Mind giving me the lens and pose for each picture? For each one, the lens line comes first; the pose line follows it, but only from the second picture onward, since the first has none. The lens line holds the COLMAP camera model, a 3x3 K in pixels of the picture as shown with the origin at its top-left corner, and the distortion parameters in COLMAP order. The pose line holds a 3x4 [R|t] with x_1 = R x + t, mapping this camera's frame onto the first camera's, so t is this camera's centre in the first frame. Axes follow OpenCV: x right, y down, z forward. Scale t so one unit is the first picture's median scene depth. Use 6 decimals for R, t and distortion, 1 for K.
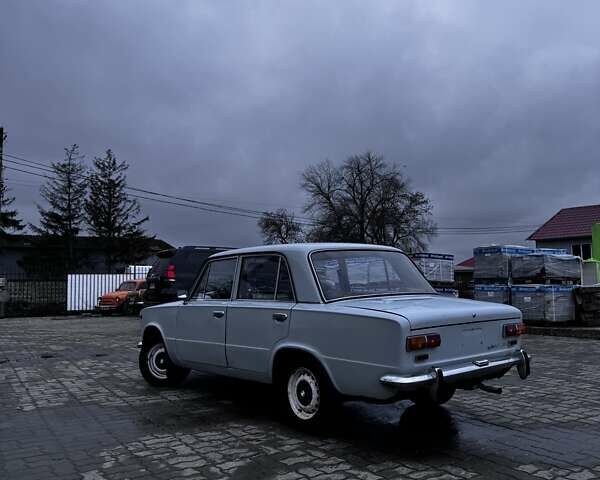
lens RADIAL K [[563.8, 0, 302.6], [0, 563.8, 230.6], [0, 0, 1]] dist [0.104016, -0.201267]
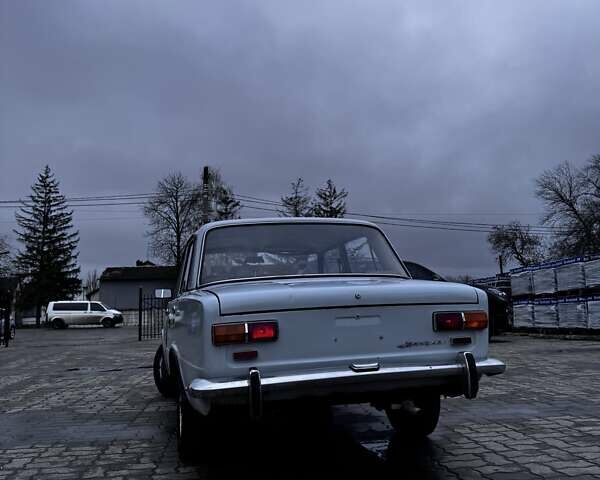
lens RADIAL K [[563.8, 0, 302.6], [0, 563.8, 230.6], [0, 0, 1]] dist [0.104016, -0.201267]
pose [[0.905714, -0.081111, -0.416056, 0.044334], [0.062956, 0.996376, -0.057195, 0.009037], [0.419188, 0.025609, 0.907538, 0.031300]]
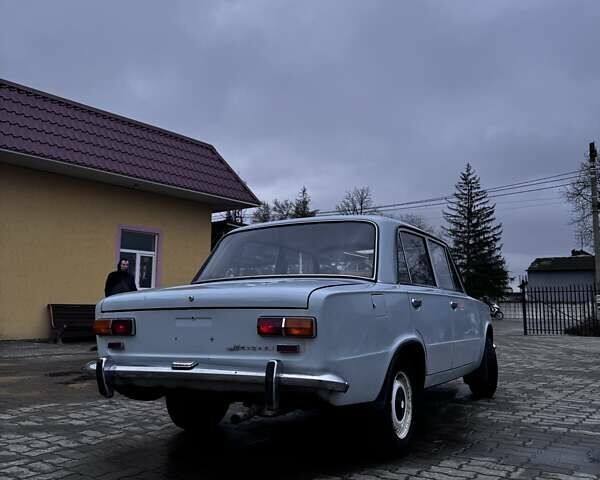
lens RADIAL K [[563.8, 0, 302.6], [0, 563.8, 230.6], [0, 0, 1]] dist [0.104016, -0.201267]
pose [[0.379137, -0.118215, -0.917758, 0.085692], [0.077440, 0.992380, -0.095836, 0.012138], [0.922094, -0.034736, 0.385403, 0.072588]]
